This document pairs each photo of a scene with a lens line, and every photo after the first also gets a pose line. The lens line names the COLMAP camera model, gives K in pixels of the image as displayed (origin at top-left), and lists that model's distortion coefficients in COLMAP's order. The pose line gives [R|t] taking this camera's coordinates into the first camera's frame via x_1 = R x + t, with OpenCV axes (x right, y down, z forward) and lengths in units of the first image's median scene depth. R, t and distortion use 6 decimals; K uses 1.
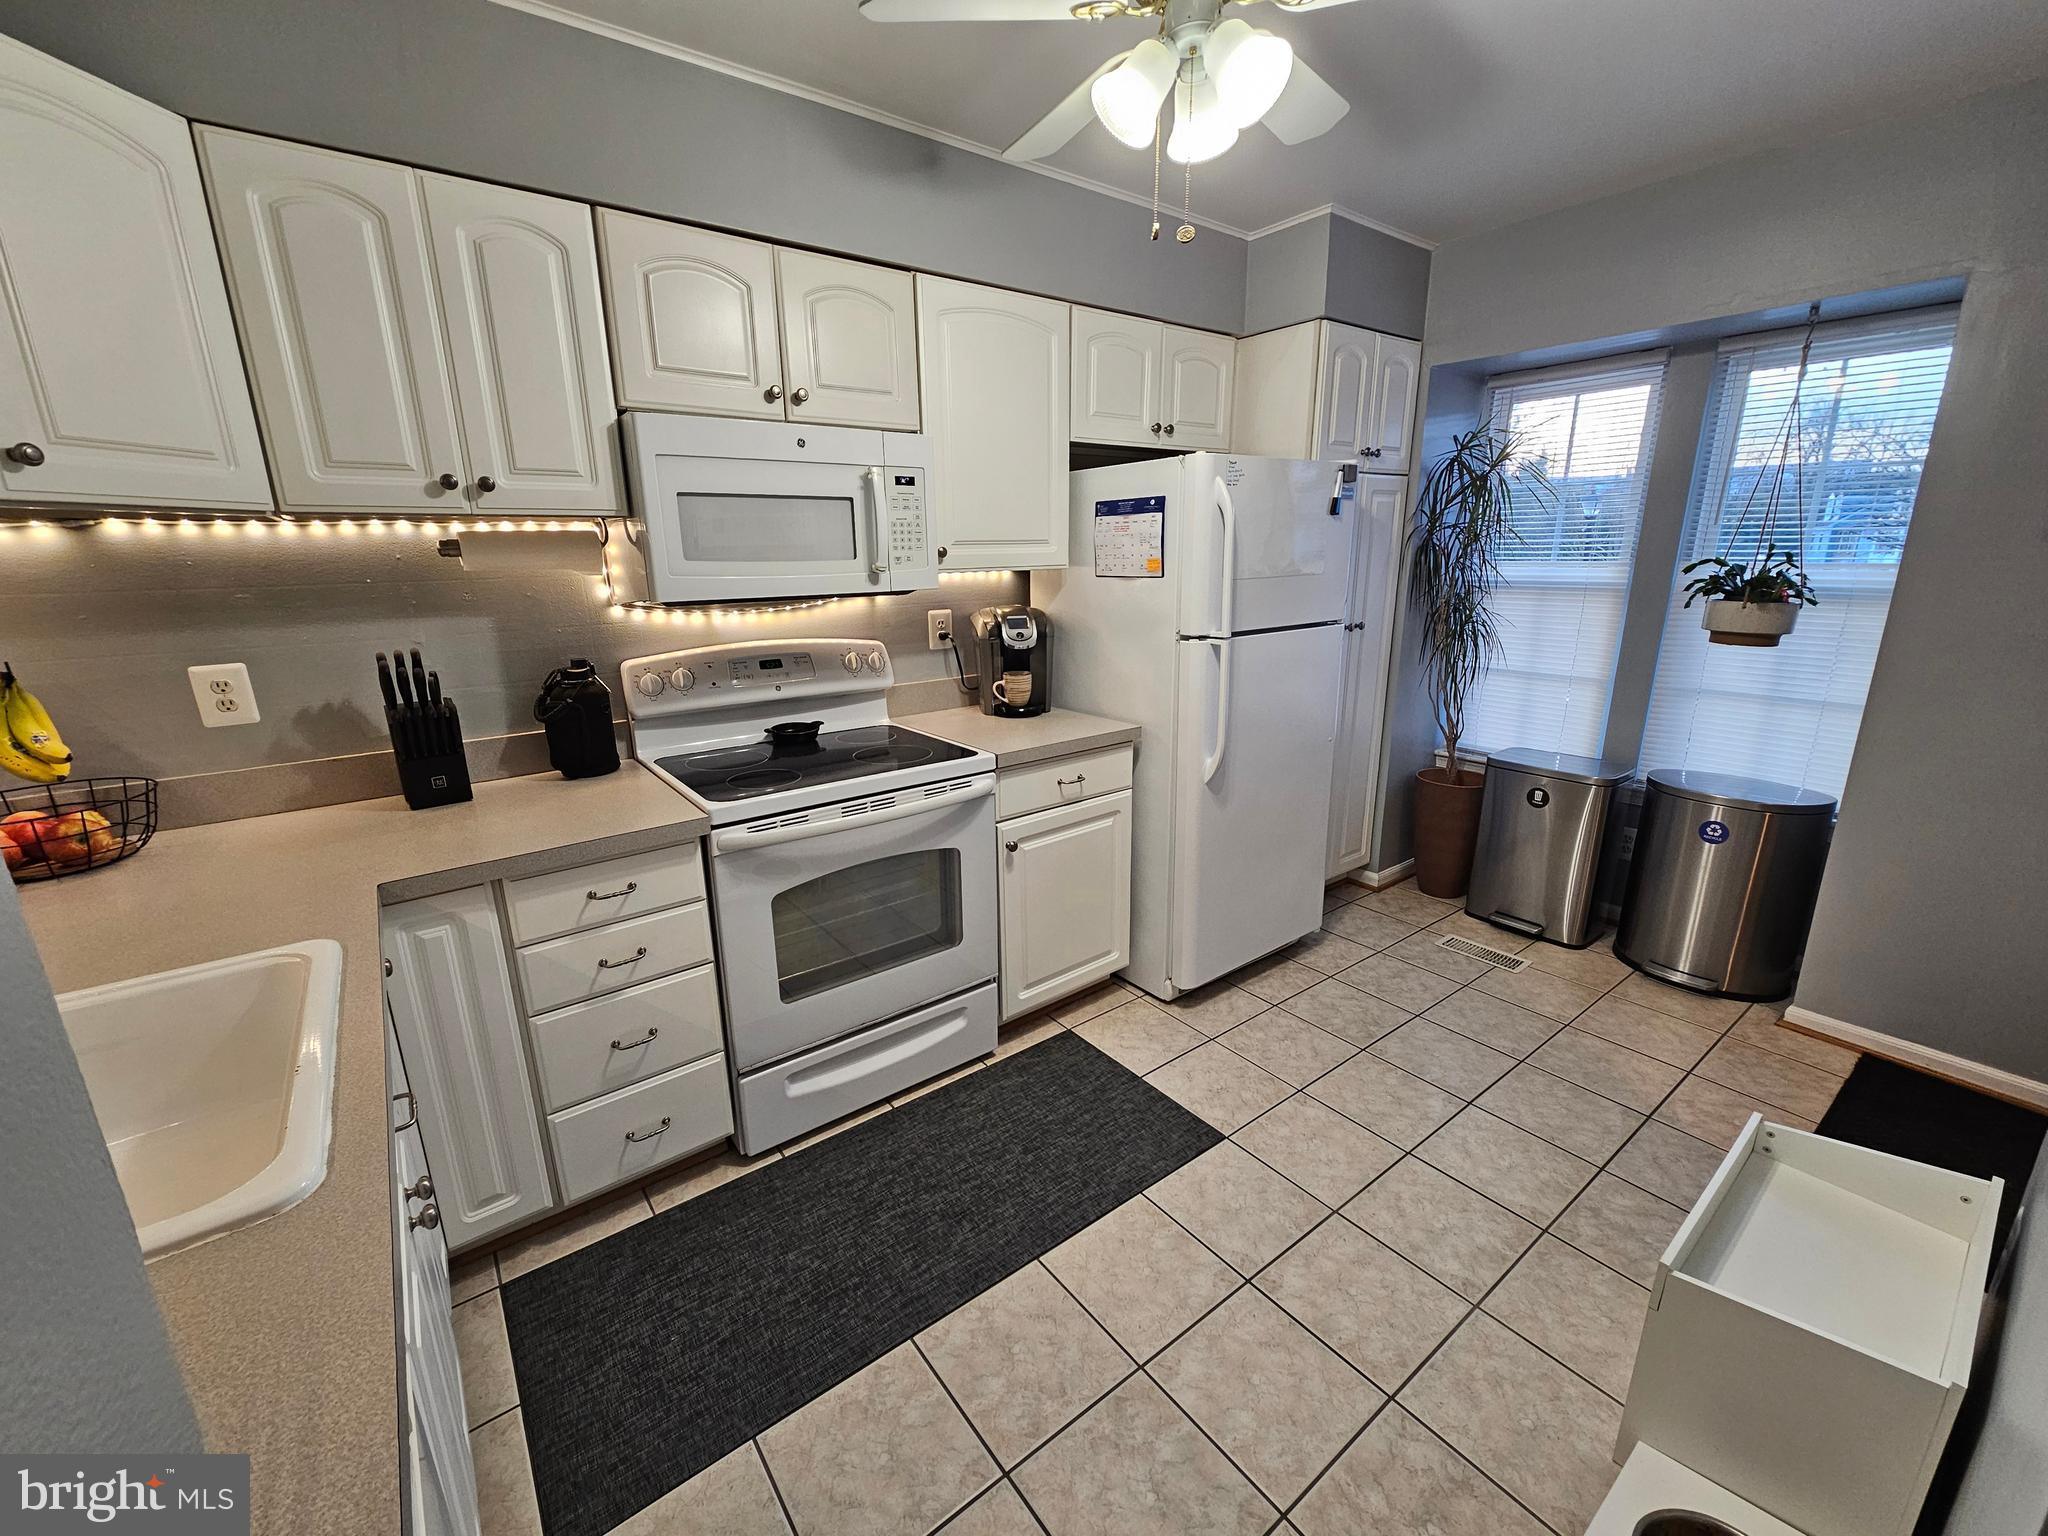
lens RADIAL K [[836.2, 0, 1003.9], [0, 836.2, 769.3], [0, 0, 1]] dist [0.000128, 0.000622]
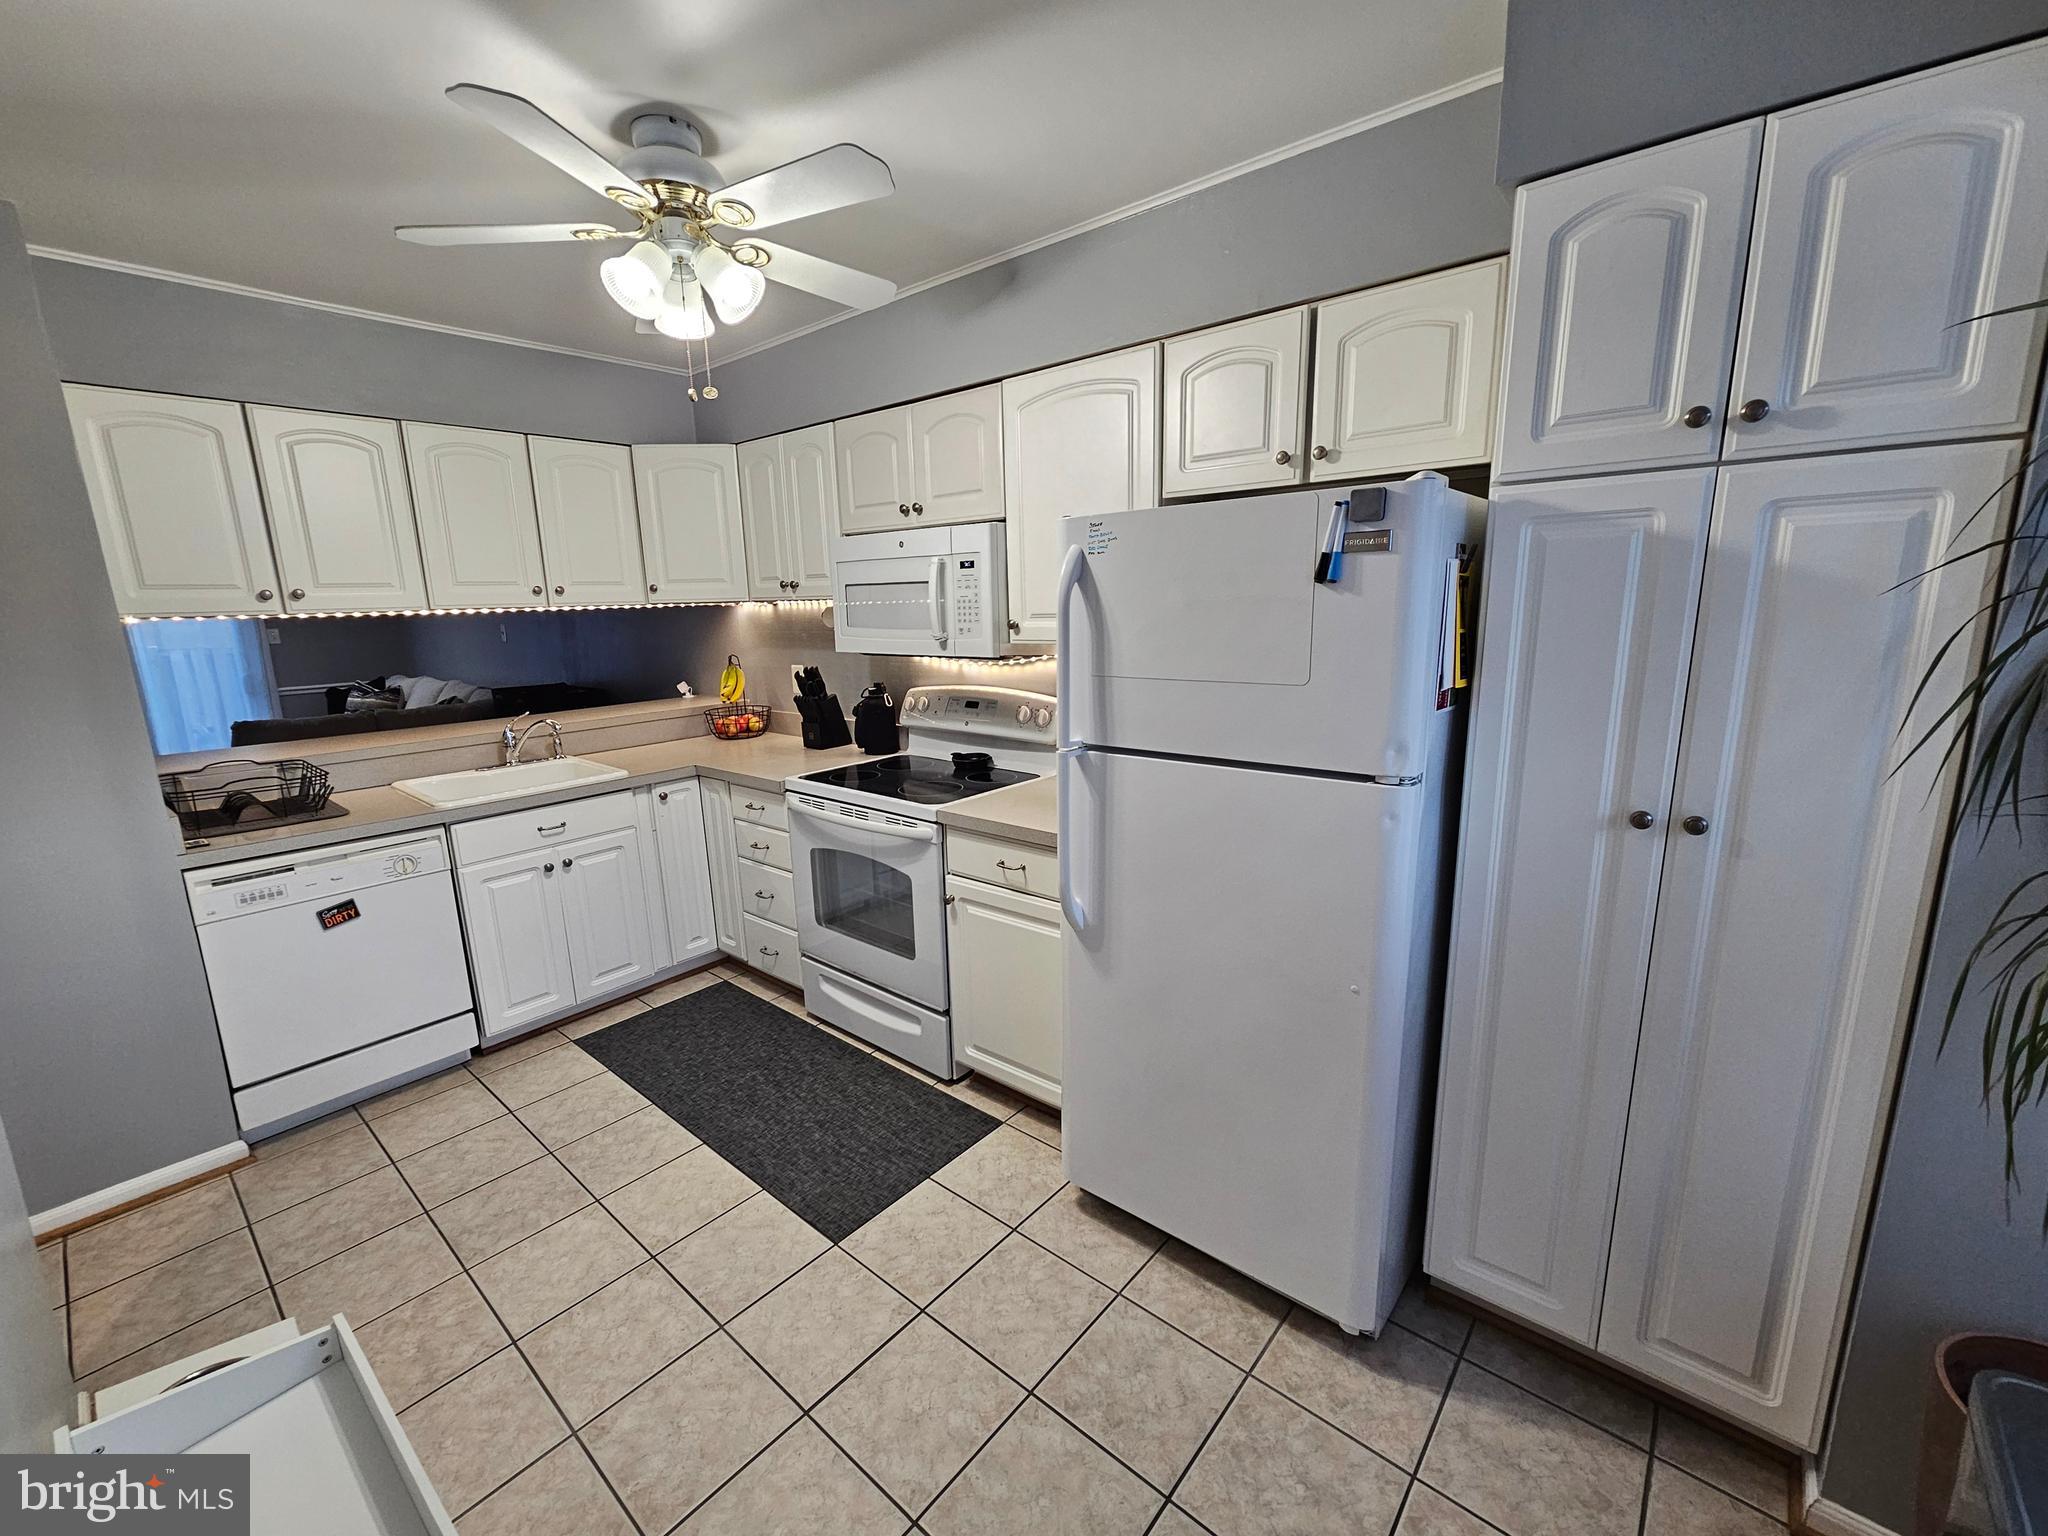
lens RADIAL K [[836.2, 0, 1004.8], [0, 836.2, 768.5], [0, 0, 1]] dist [0.000128, 0.000622]
pose [[0.219900, 0.204973, -0.953745, 1.070773], [-0.229432, 0.961119, 0.153658, -0.264500], [0.948159, 0.185031, 0.258377, 0.805334]]
